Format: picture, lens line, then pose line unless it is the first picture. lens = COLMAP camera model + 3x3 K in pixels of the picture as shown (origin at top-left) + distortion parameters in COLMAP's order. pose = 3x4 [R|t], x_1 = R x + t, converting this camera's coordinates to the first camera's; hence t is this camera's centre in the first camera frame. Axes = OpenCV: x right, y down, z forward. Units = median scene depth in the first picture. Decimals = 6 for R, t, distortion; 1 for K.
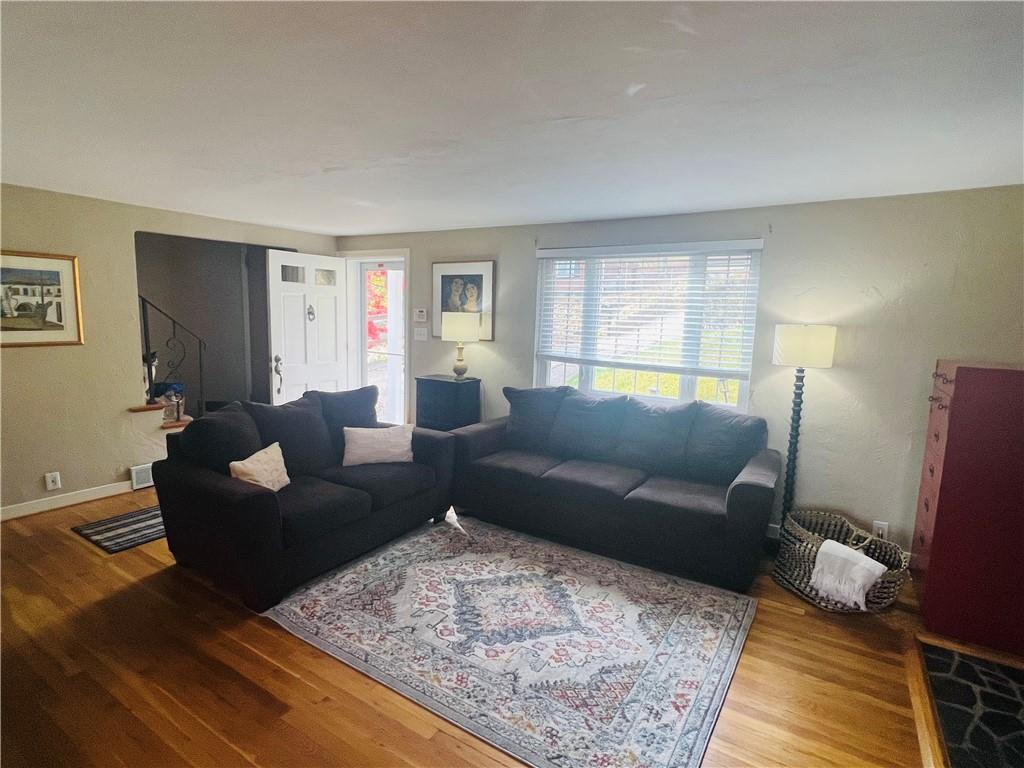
lens RADIAL K [[517.9, 0, 512.0], [0, 517.9, 384.0], [0, 0, 1]] dist [-0.002701, -0.001010]
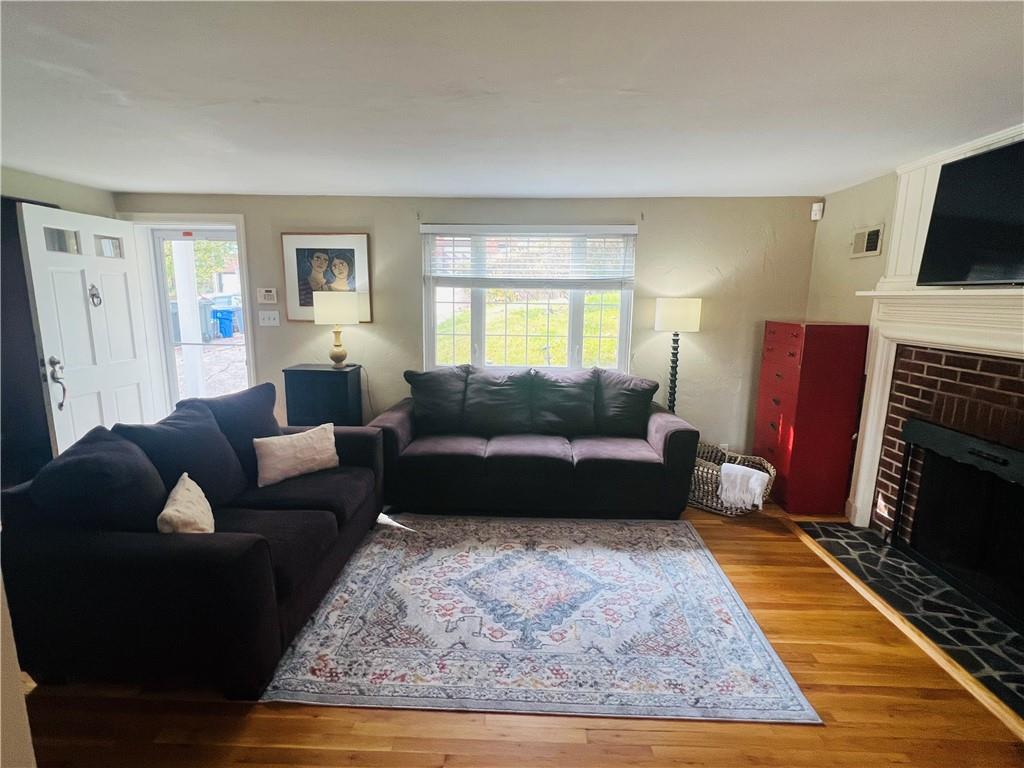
lens RADIAL K [[487.9, 0, 512.0], [0, 487.9, 384.0], [0, 0, 1]] dist [-0.002176, 0.001111]
pose [[0.865635, -0.105453, 0.489445, -0.366210], [0.080291, 0.994154, 0.072192, -0.024316], [-0.494196, -0.023194, 0.869041, 0.171750]]
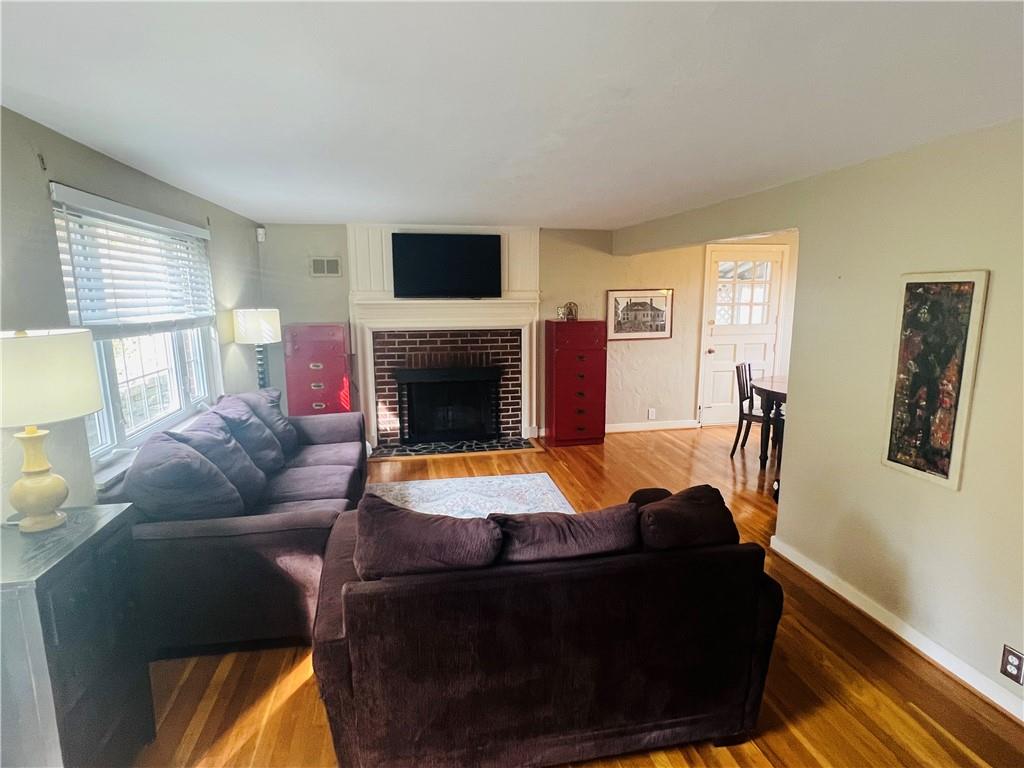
lens RADIAL K [[527.1, 0, 512.0], [0, 527.1, 384.0], [0, 0, 1]] dist [0.004094, 0.000148]
pose [[-0.684165, -0.149232, 0.713896, -0.788458], [0.085048, 0.955840, 0.281314, -0.244623], [-0.724351, 0.253180, -0.641261, 1.388149]]
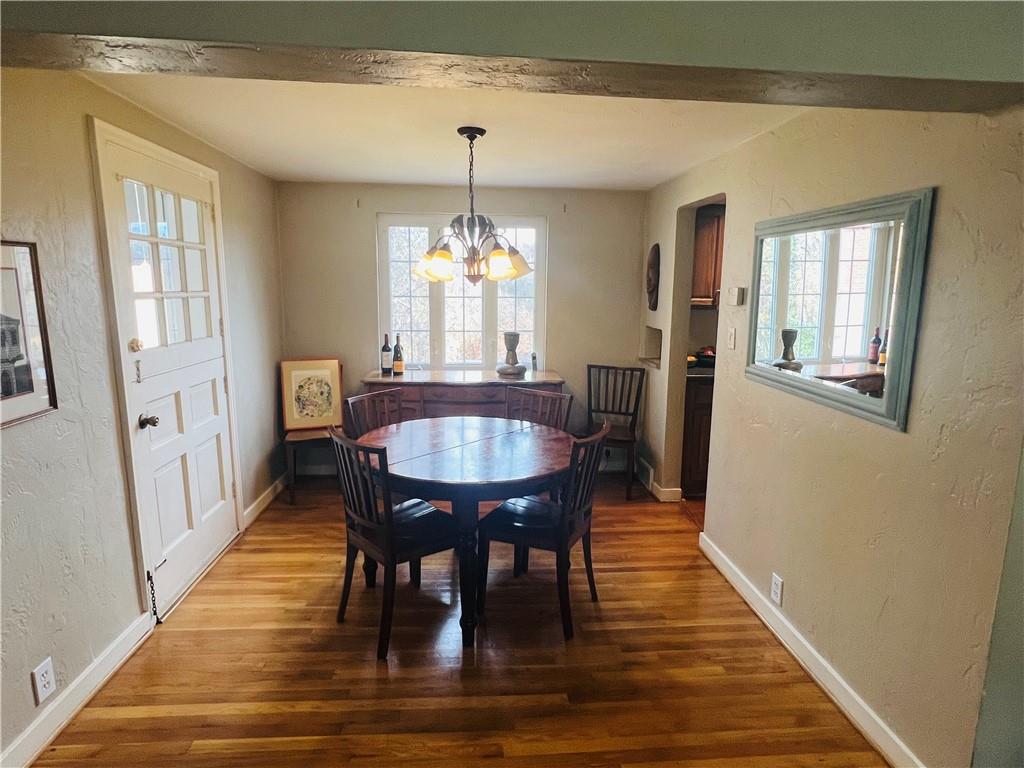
lens RADIAL K [[558.8, 0, 512.0], [0, 558.8, 384.0], [0, 0, 1]] dist [0.002334, 0.000094]
pose [[-0.801337, 0.067565, -0.594385, 0.131783], [-0.112697, 0.958760, 0.260920, -0.064179], [0.587501, 0.276070, -0.760676, 0.479221]]
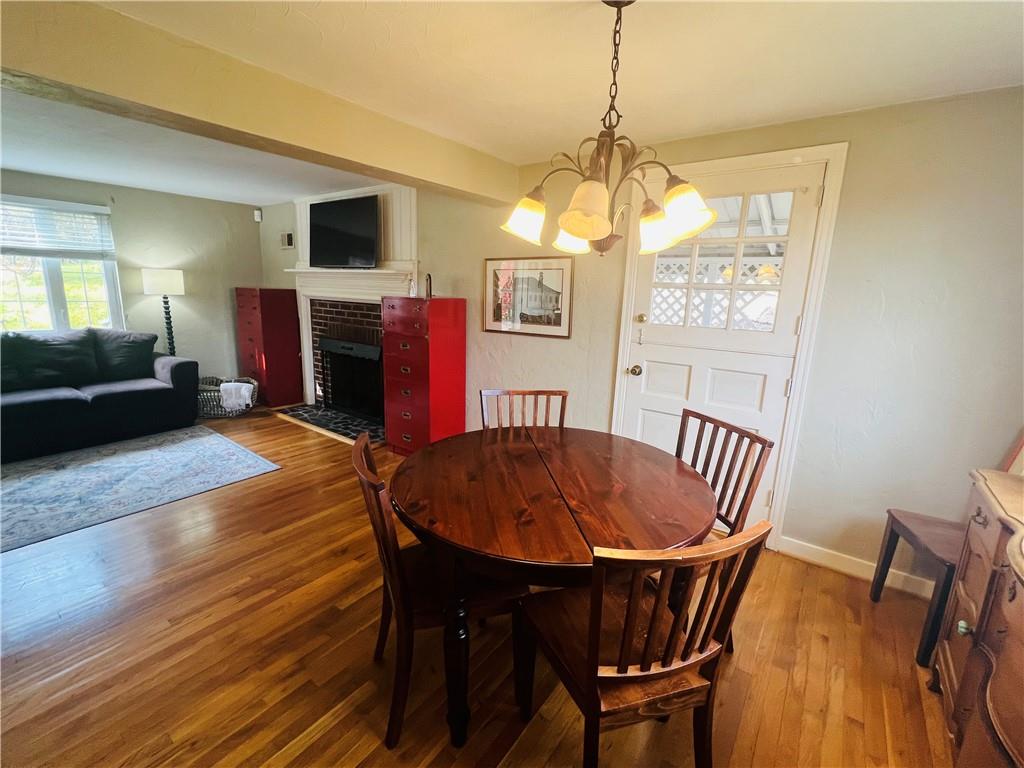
lens RADIAL K [[451.3, 0, 512.0], [0, 451.3, 384.0], [0, 0, 1]] dist [0.000065, -0.000289]
pose [[0.075835, -0.229560, 0.970336, -0.796460], [0.103549, 0.969689, 0.221314, 0.036057], [-0.991729, 0.083694, 0.097307, -0.199360]]
